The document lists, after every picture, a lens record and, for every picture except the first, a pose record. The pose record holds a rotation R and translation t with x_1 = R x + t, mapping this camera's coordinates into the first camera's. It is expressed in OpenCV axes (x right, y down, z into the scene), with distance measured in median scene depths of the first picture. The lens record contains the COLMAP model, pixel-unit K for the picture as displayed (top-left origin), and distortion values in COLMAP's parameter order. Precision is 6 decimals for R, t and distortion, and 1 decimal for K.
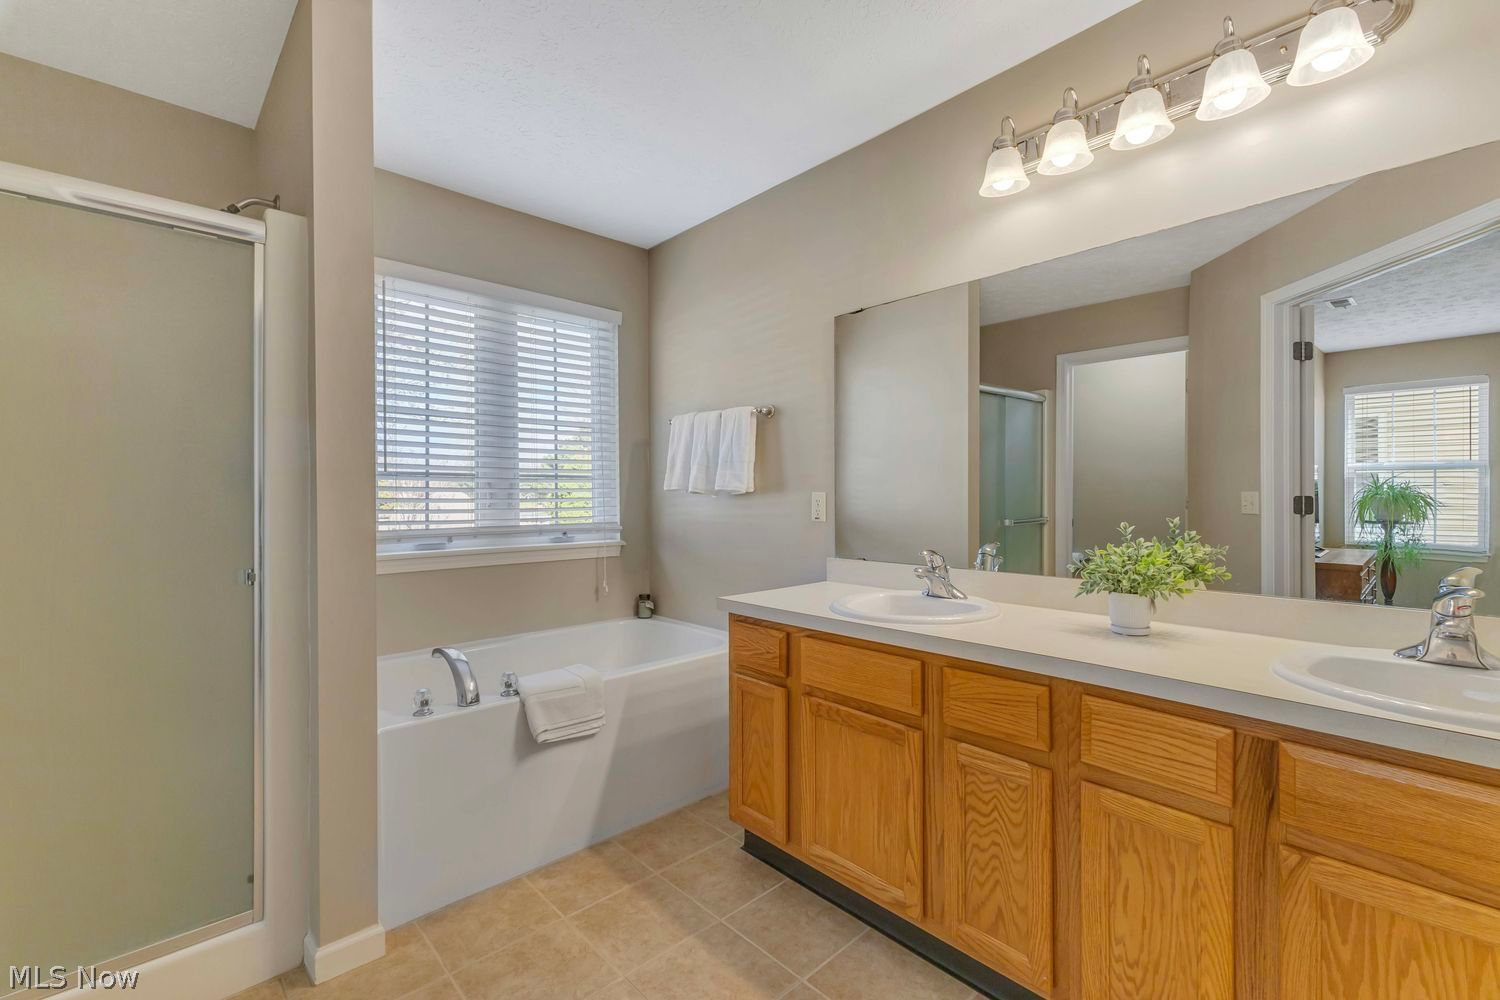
lens RADIAL K [[642.5, 0, 755.8], [0, 642.5, 497.3], [0, 0, 1]] dist [0.003304, -0.000421]
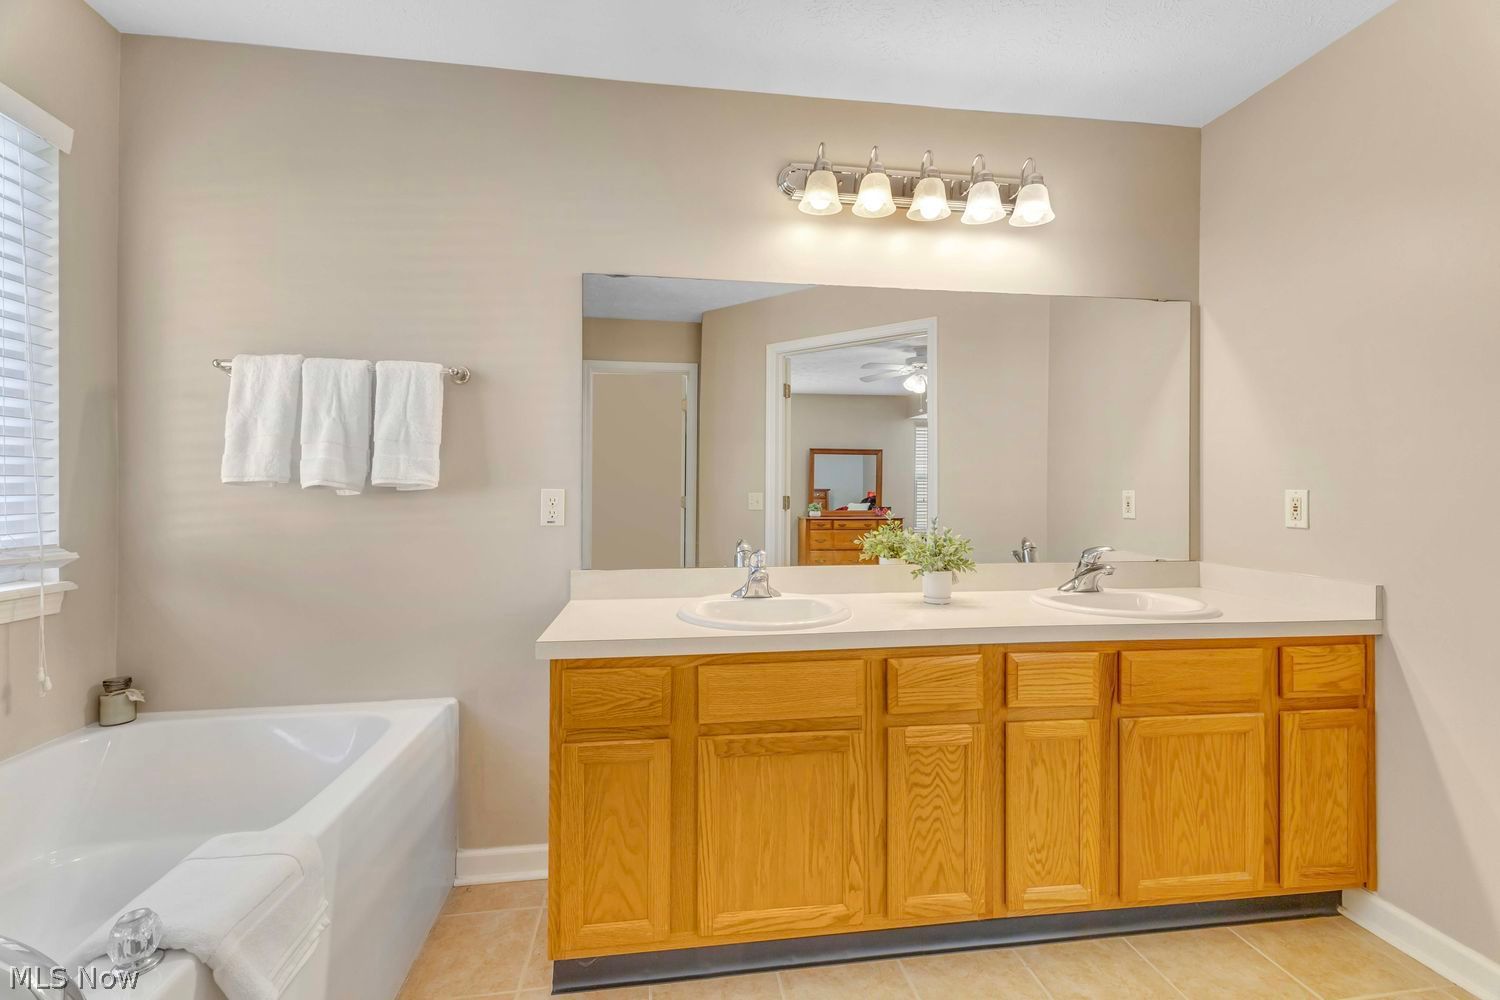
lens RADIAL K [[642.5, 0, 747.1], [0, 642.5, 492.4], [0, 0, 1]] dist [0.003304, -0.000421]
pose [[0.577058, 0.006469, 0.816678, -0.615232], [0.002002, 0.999954, -0.009336, 0.005559], [-0.816701, 0.007022, 0.577019, 0.533210]]
